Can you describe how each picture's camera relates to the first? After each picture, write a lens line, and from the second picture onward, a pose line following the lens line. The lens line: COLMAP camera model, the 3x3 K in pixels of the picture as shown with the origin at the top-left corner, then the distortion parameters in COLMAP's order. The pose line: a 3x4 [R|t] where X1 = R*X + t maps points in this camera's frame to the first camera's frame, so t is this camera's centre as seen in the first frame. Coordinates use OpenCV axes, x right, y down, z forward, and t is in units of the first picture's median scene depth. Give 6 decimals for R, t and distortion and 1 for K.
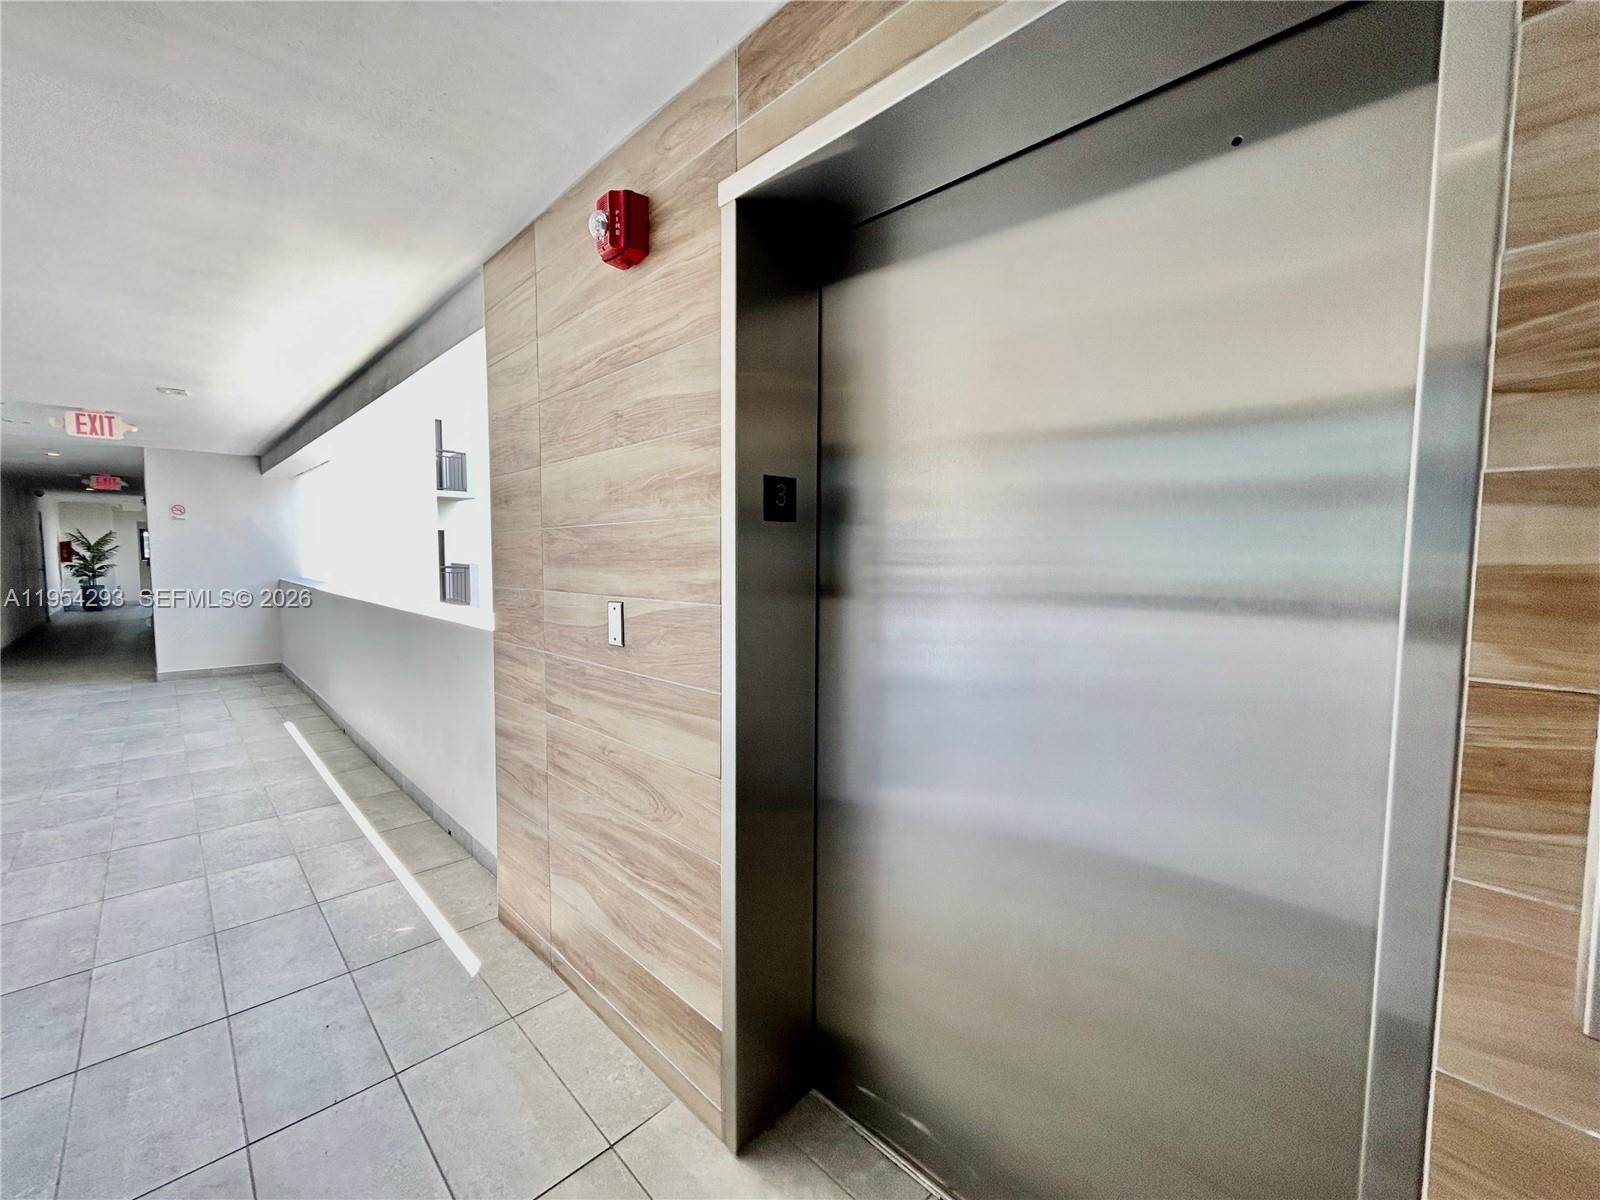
lens RADIAL K [[652.2, 0, 794.8], [0, 652.2, 599.7], [0, 0, 1]] dist [0.002153, -0.000911]
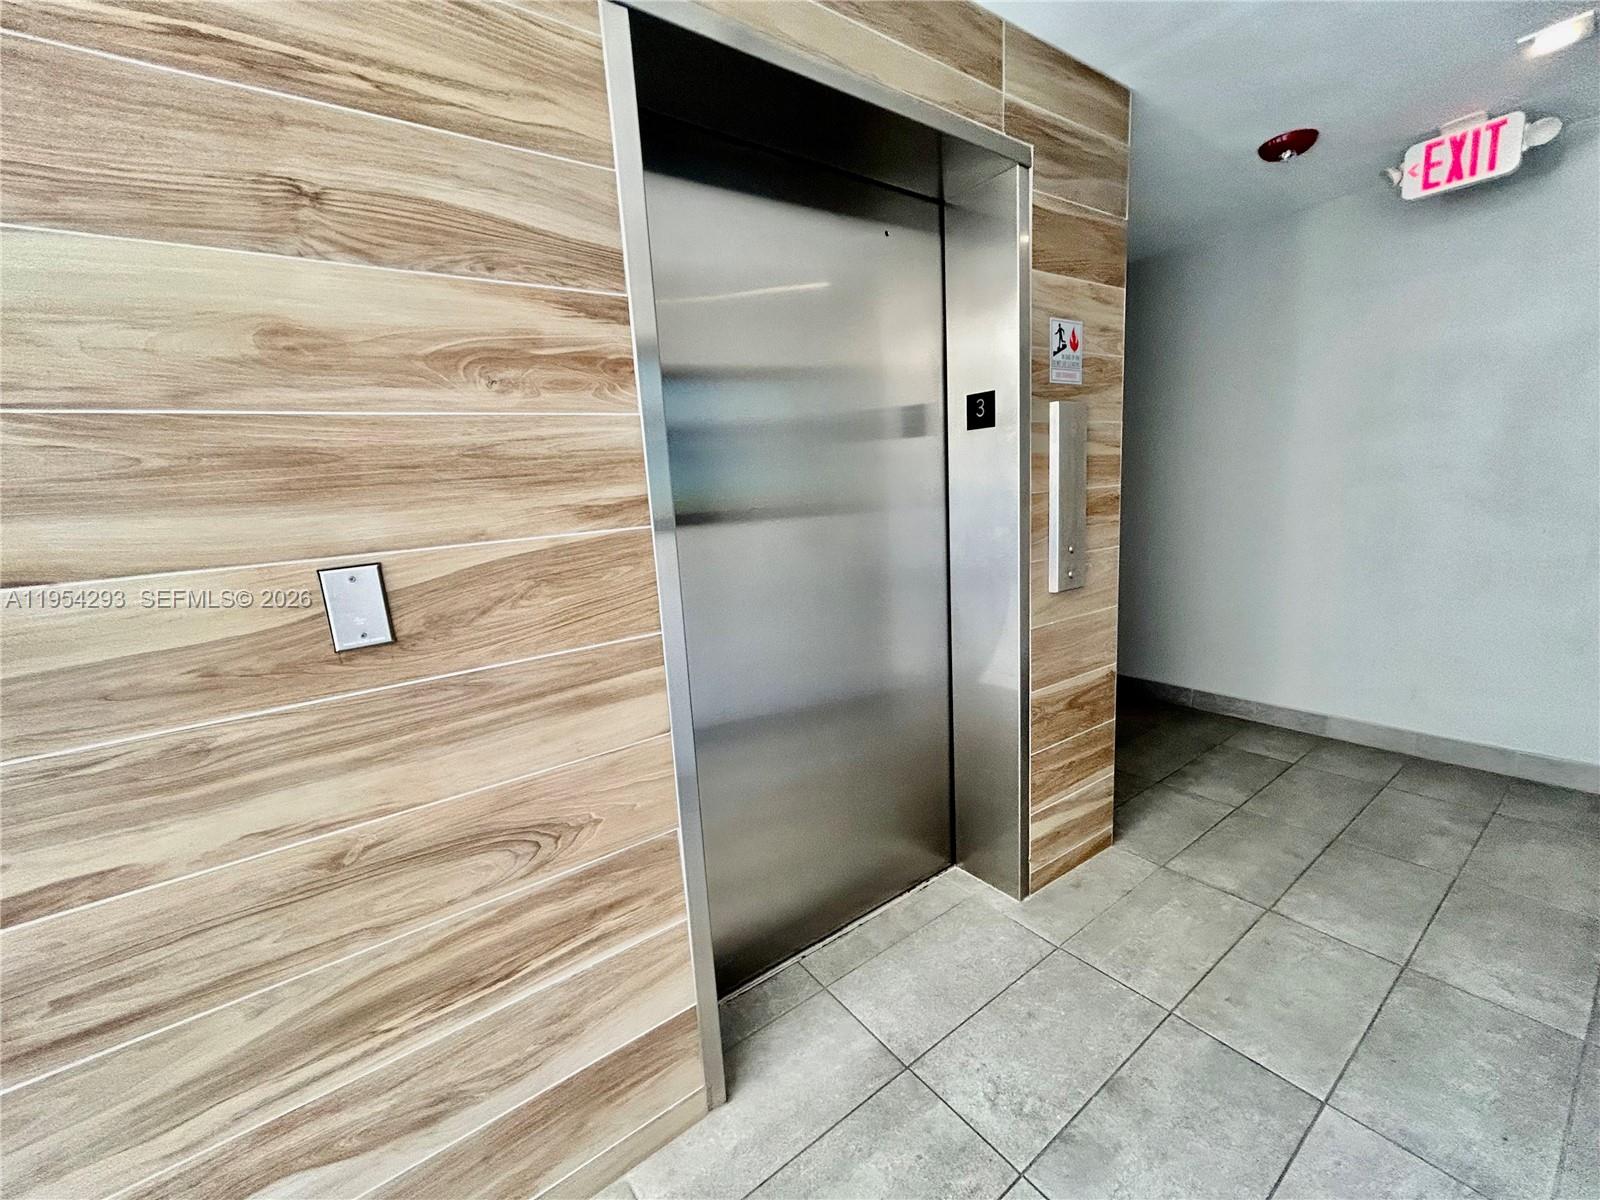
lens RADIAL K [[652.2, 0, 799.2], [0, 652.2, 594.2], [0, 0, 1]] dist [0.002153, -0.000911]
pose [[0.151820, -0.179715, 0.971933, -0.786756], [0.127159, 0.978711, 0.161106, -0.013989], [-0.980195, 0.099131, 0.171440, 0.597520]]
